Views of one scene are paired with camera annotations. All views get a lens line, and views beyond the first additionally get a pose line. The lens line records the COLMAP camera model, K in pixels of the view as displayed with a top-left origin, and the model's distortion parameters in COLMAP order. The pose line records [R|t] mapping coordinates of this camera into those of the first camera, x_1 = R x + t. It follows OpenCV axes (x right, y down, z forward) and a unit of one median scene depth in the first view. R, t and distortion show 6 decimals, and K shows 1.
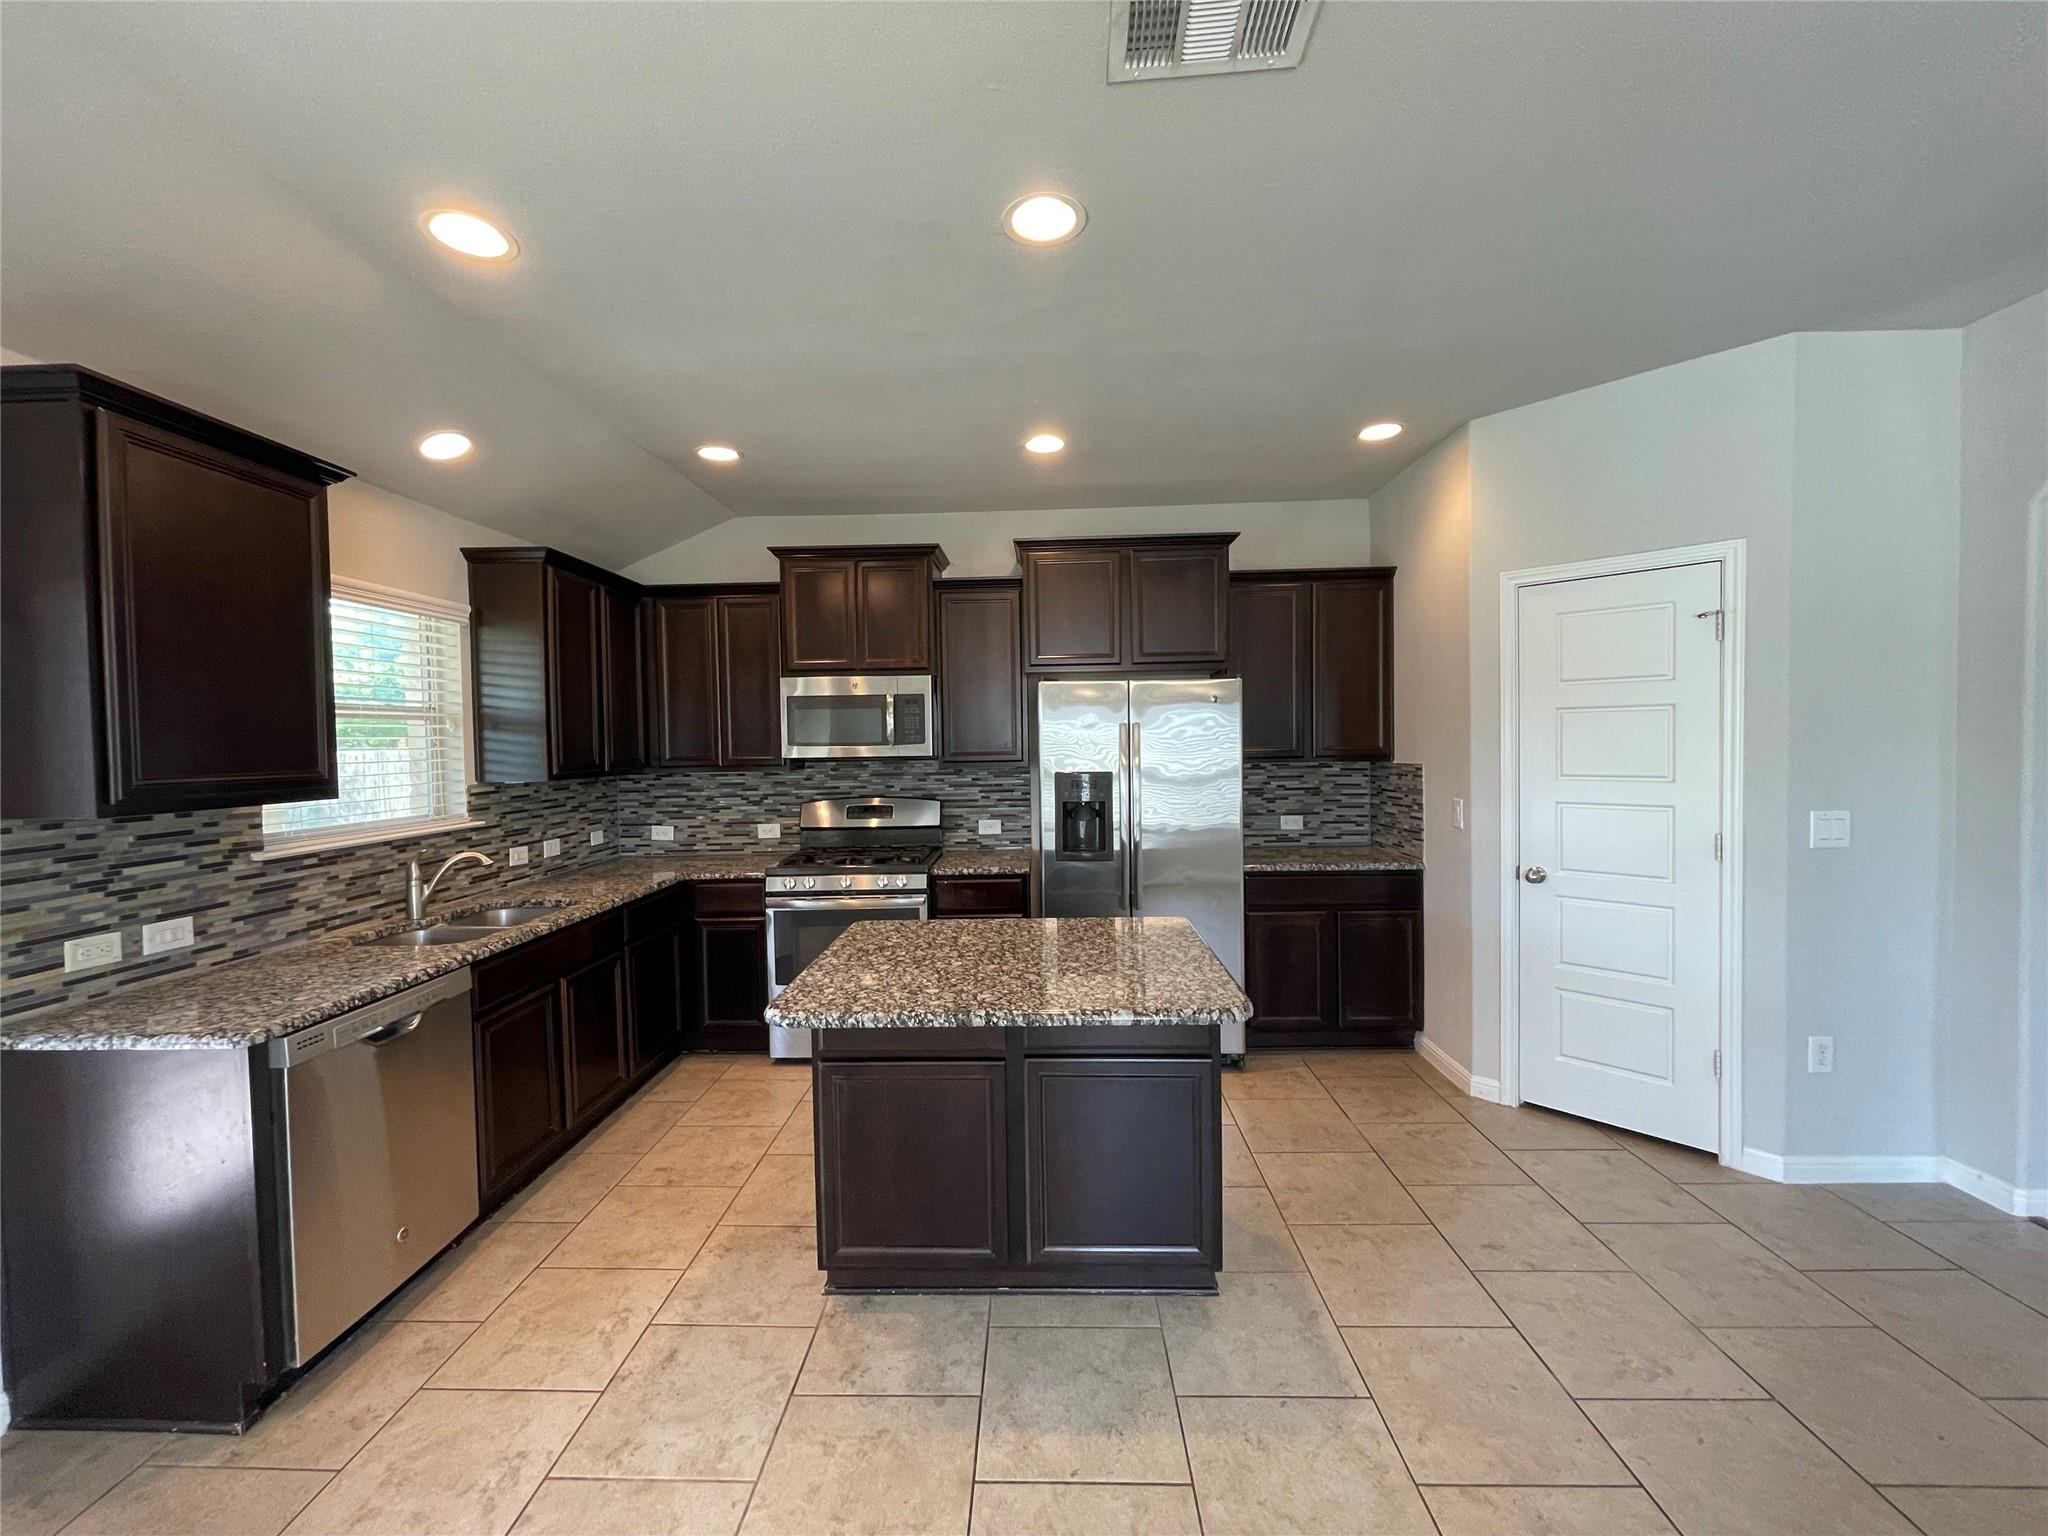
lens RADIAL K [[824.0, 0, 1018.0], [0, 824.0, 763.5], [0, 0, 1]] dist [0.000406, -0.002153]
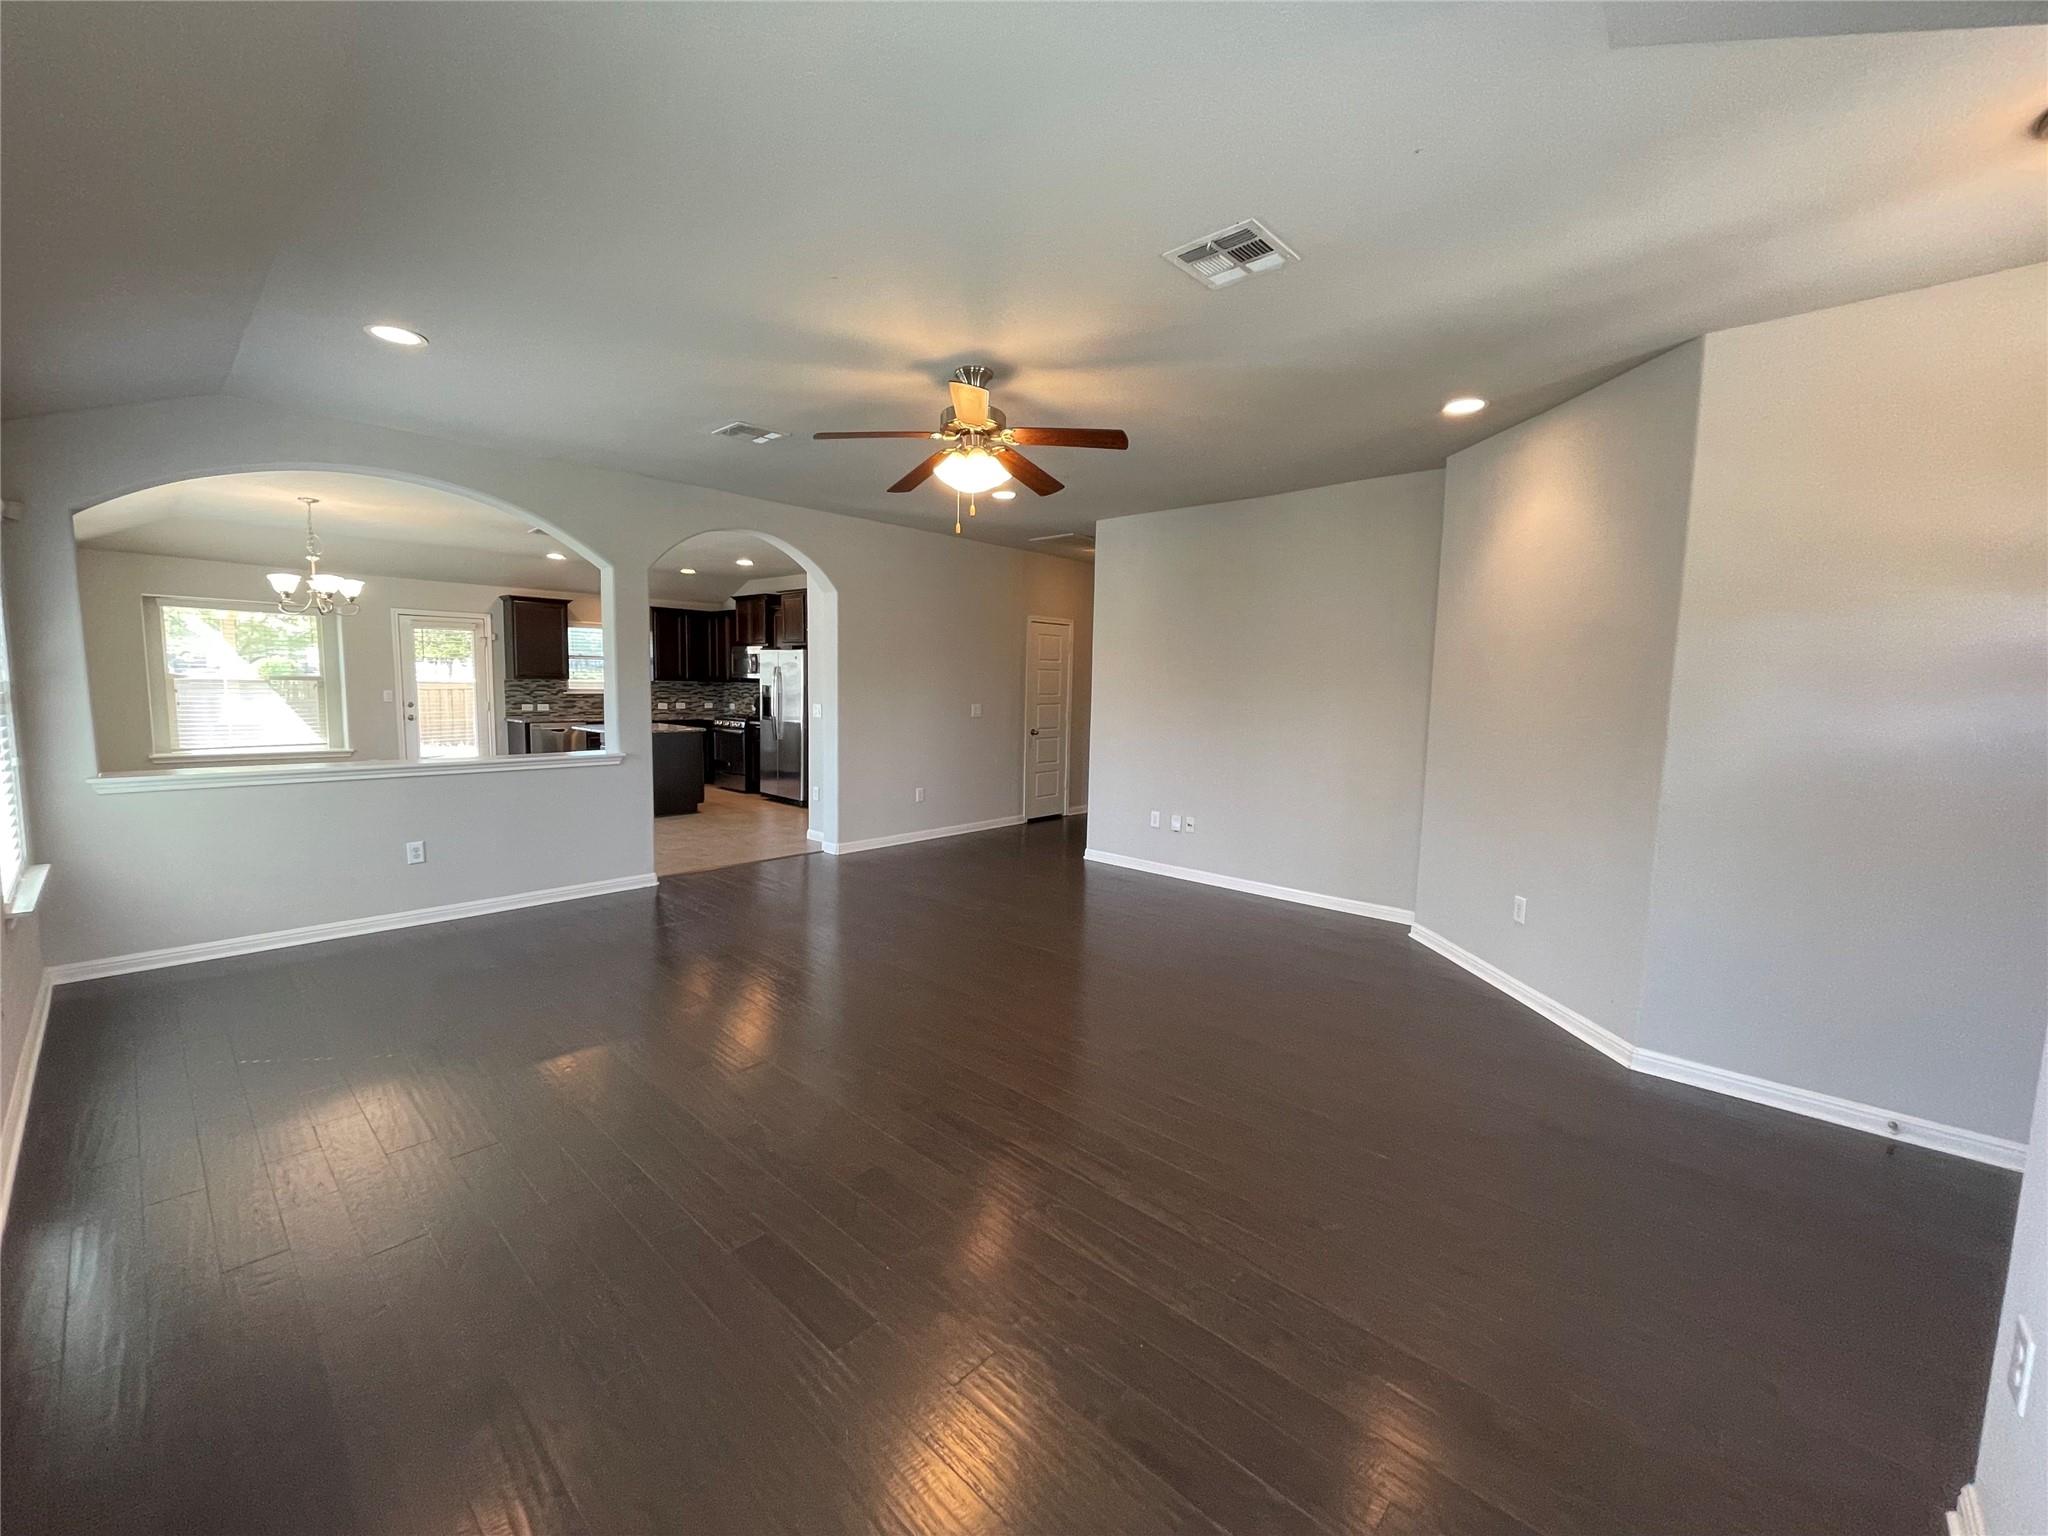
lens RADIAL K [[824.0, 0, 1020.9], [0, 824.0, 763.3], [0, 0, 1]] dist [0.000406, -0.002153]
pose [[0.762205, 0.099662, -0.639618, 2.368504], [-0.054590, 0.994454, 0.089898, -0.022622], [0.645030, -0.033604, 0.763418, -0.475165]]
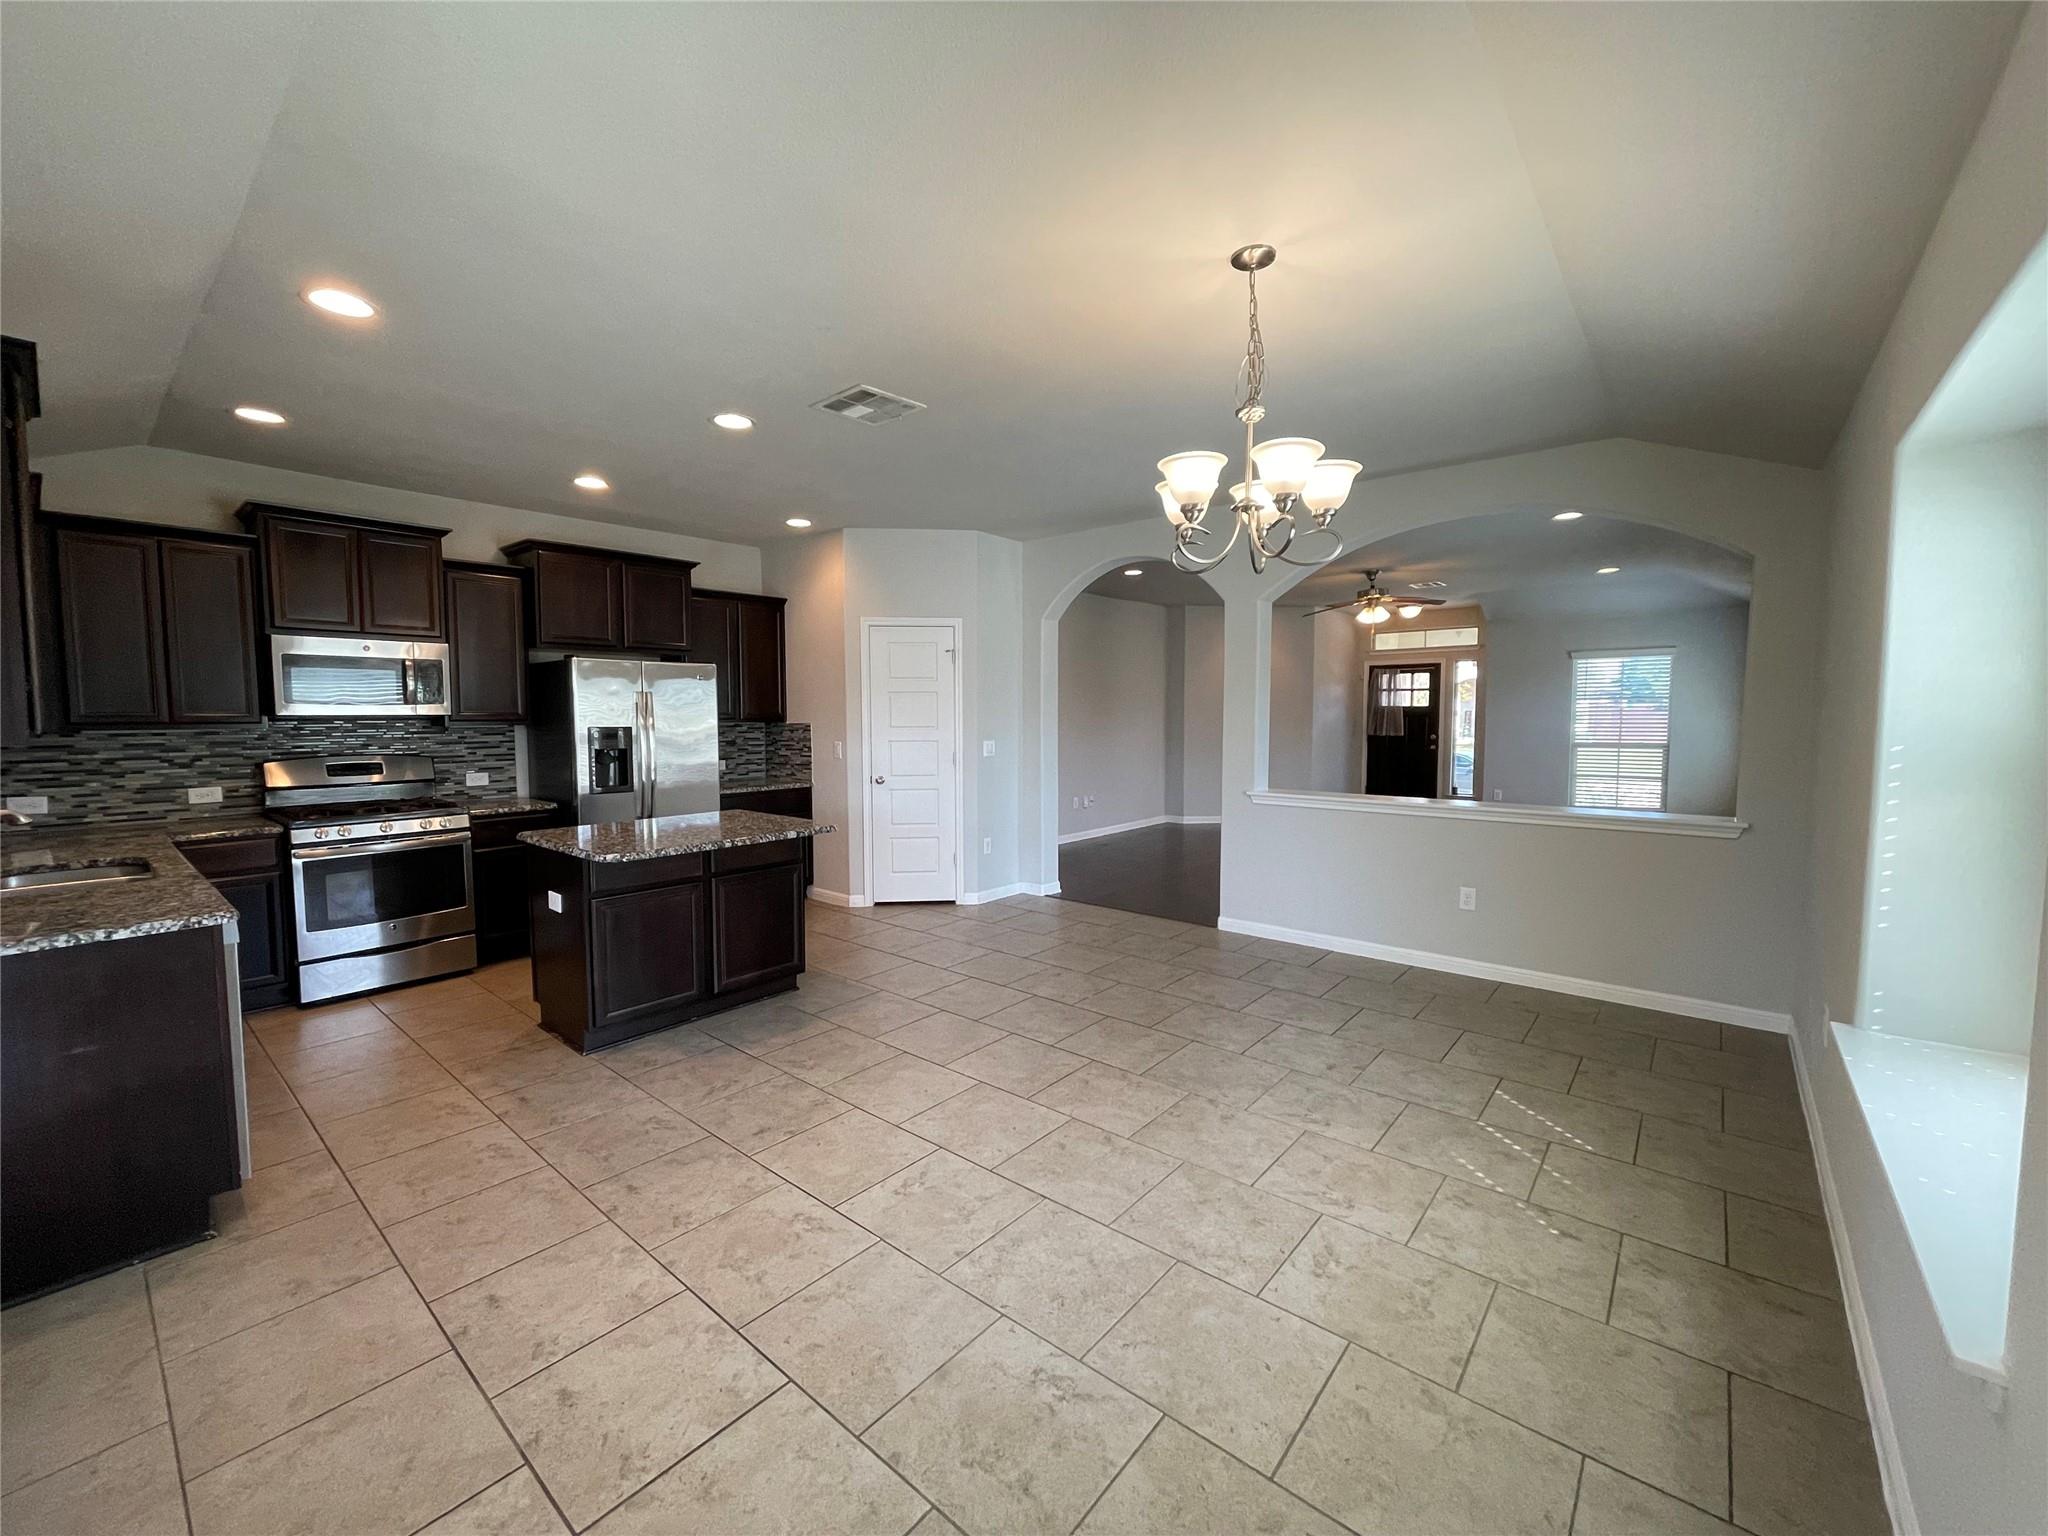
lens RADIAL K [[824.0, 0, 1018.6], [0, 824.0, 762.3], [0, 0, 1]] dist [0.000406, -0.002153]
pose [[0.618492, -0.032244, 0.785129, -0.570637], [0.013237, 0.999444, 0.030618, 0.035424], [-0.785680, -0.008544, 0.618574, -0.362967]]
